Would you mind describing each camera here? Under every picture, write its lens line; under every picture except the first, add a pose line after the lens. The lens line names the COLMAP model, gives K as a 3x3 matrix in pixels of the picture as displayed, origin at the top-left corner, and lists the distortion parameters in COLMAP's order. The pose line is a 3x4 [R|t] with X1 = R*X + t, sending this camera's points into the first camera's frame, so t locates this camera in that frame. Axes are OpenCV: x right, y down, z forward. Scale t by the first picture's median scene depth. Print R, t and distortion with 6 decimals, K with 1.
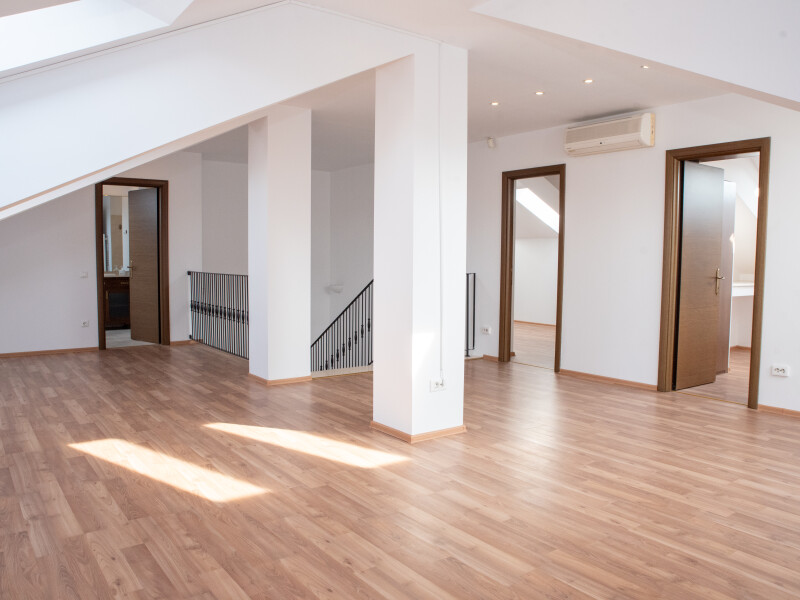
lens RADIAL K [[627.3, 0, 401.3], [0, 627.3, 300.2], [0, 0, 1]] dist [-0.106787, 0.081271]
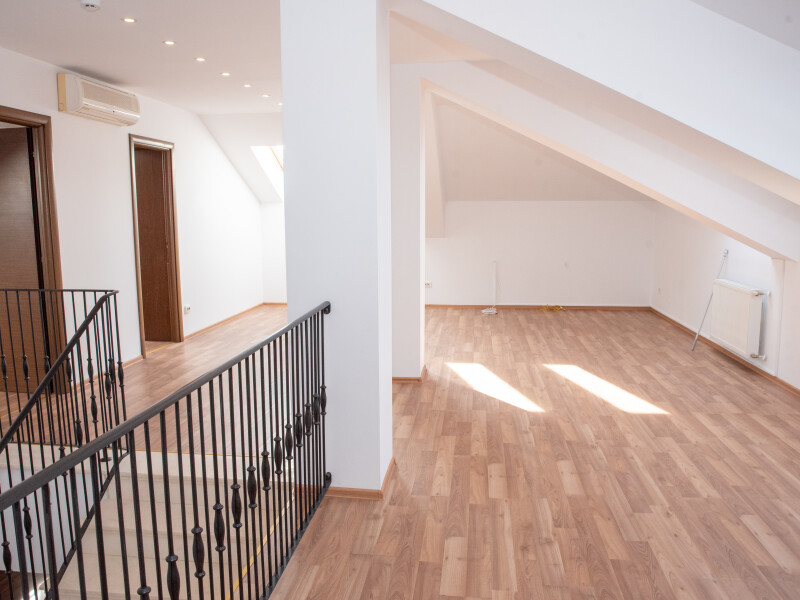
lens RADIAL K [[627.3, 0, 400.7], [0, 627.3, 302.5], [0, 0, 1]] dist [-0.106787, 0.081271]
pose [[-0.725720, -0.104733, 0.679972, -0.919704], [0.043162, 0.979467, 0.196930, -0.207705], [-0.686635, 0.172265, -0.706298, 2.078902]]
